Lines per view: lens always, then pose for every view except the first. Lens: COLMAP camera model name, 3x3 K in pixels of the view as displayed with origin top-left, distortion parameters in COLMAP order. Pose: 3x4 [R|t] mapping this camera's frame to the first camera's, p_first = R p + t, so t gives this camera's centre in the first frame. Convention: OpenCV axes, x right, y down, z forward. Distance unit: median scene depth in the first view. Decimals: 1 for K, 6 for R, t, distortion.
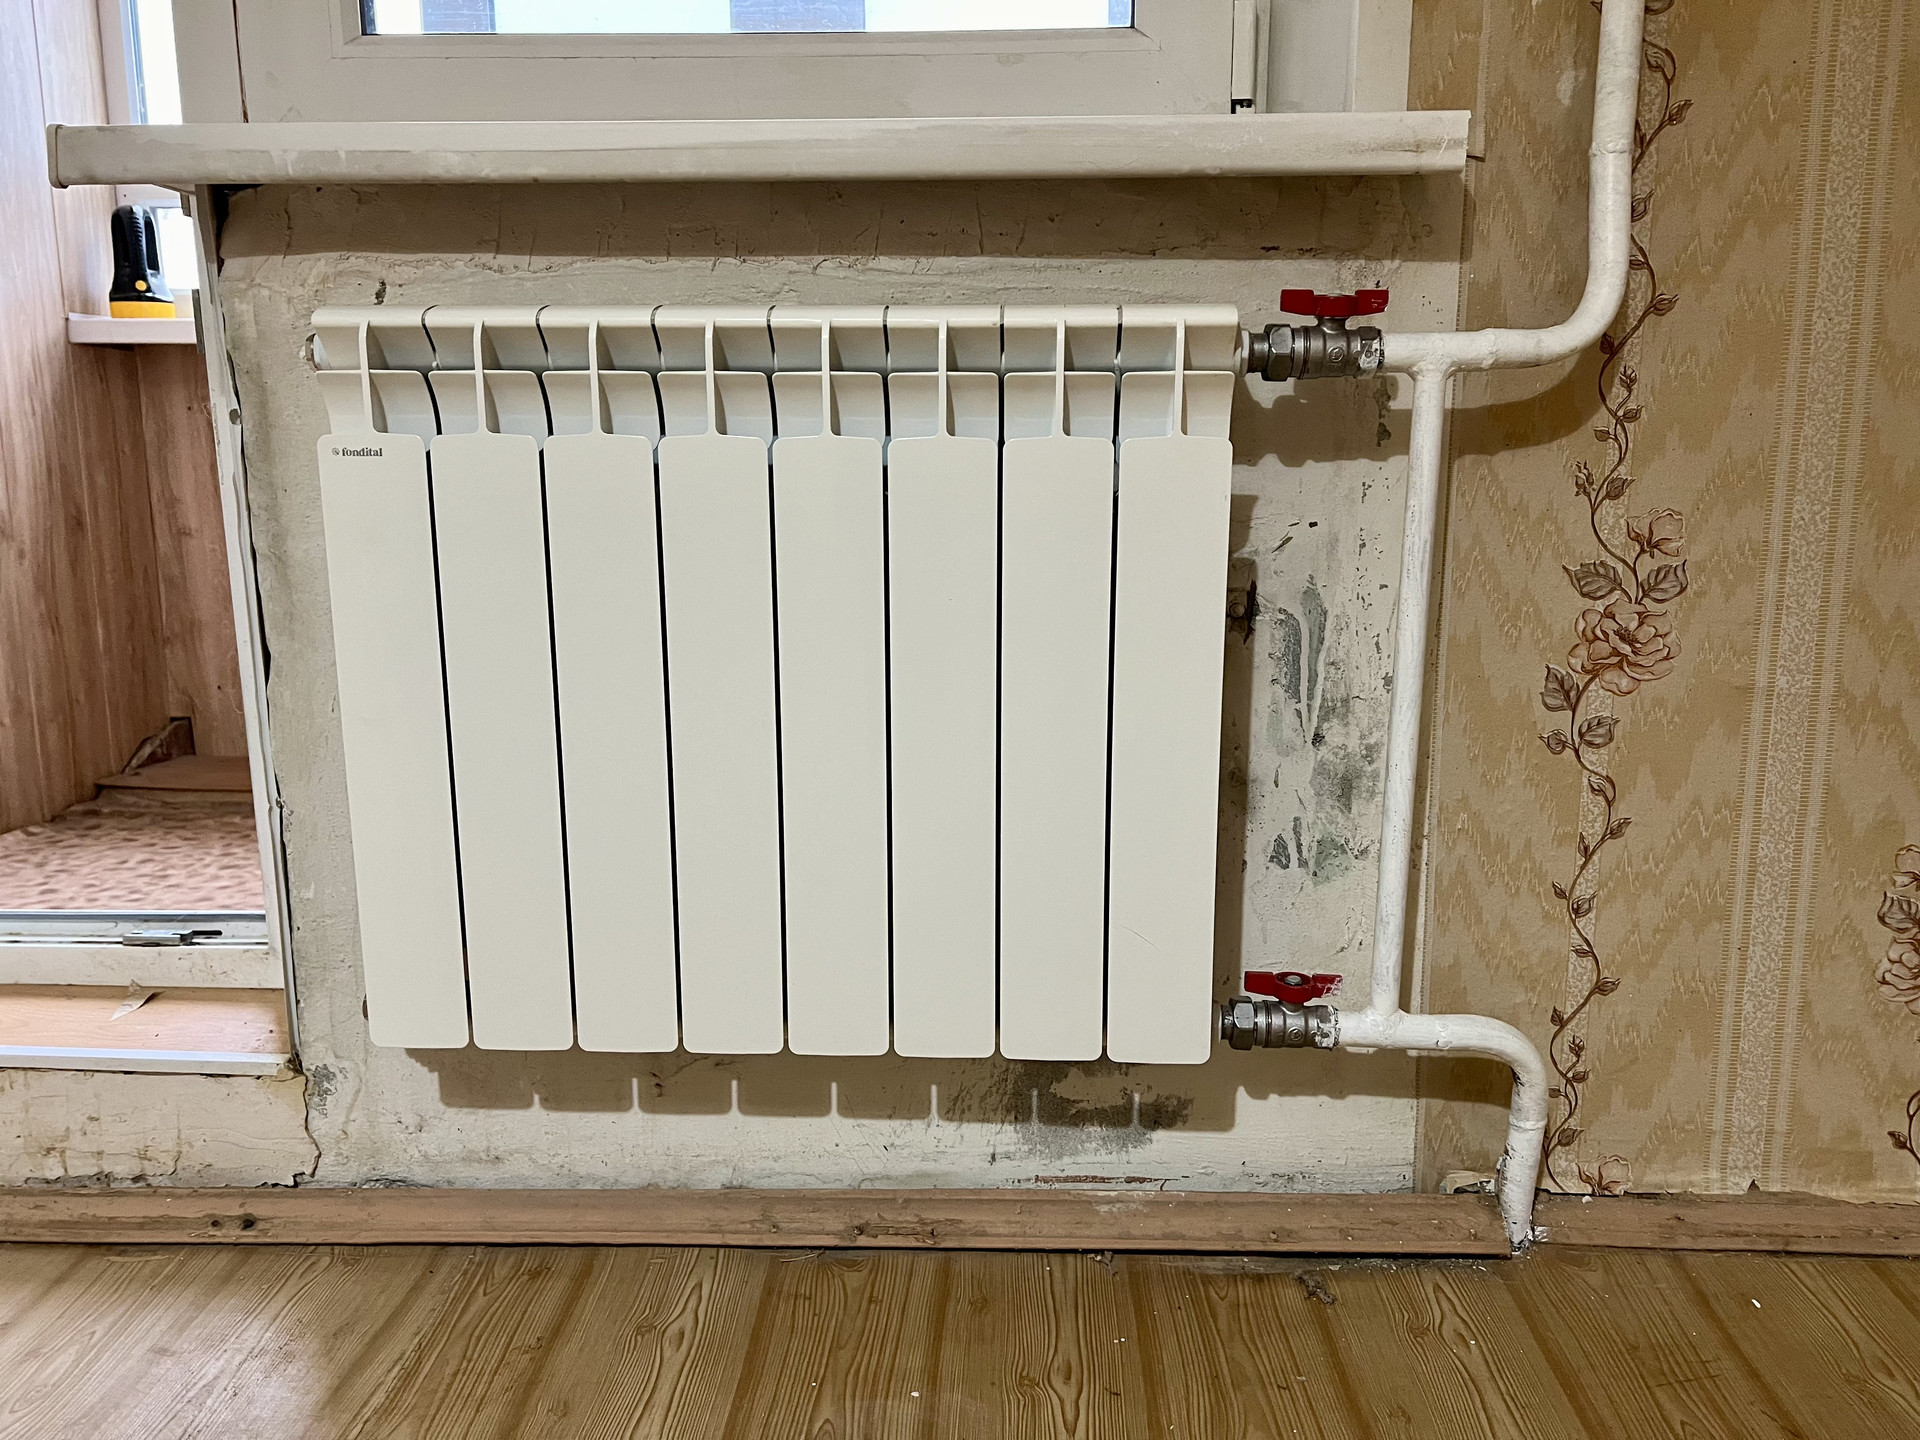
lens RADIAL K [[1498.5, 0, 955.1], [0, 1498.5, 722.3], [0, 0, 1]] dist [0.009176, -0.002551]
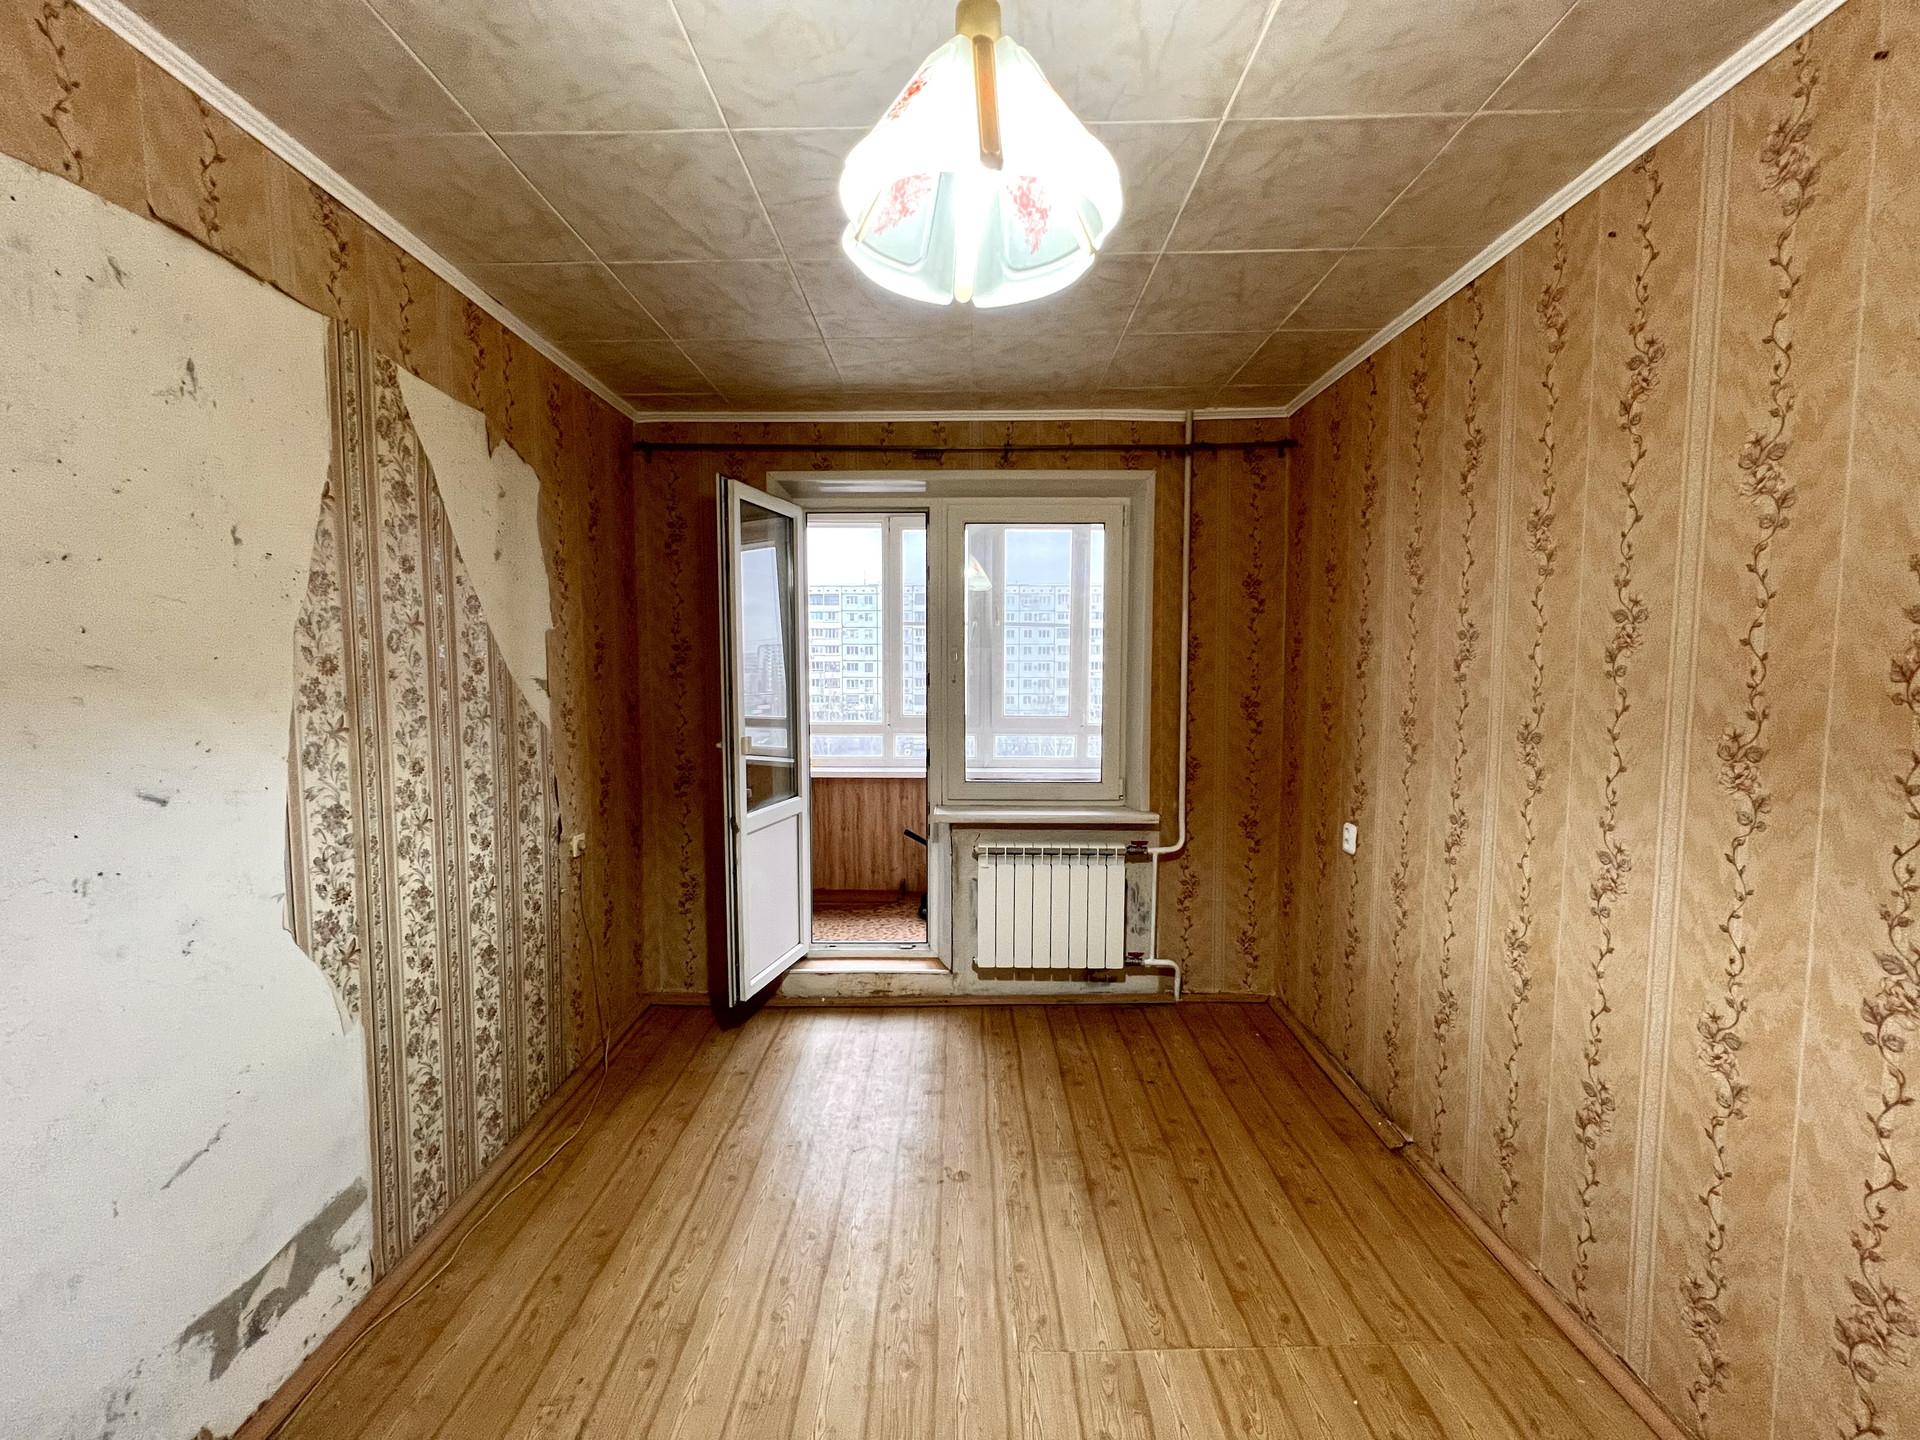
lens RADIAL K [[757.9, 0, 945.7], [0, 757.9, 699.3], [0, 0, 1]] dist [-0.019004, -0.002054]
pose [[0.999832, -0.001650, 0.018279, -0.529100], [0.004437, 0.988144, -0.153468, -0.334097], [-0.017809, 0.153524, 0.987984, -1.900767]]
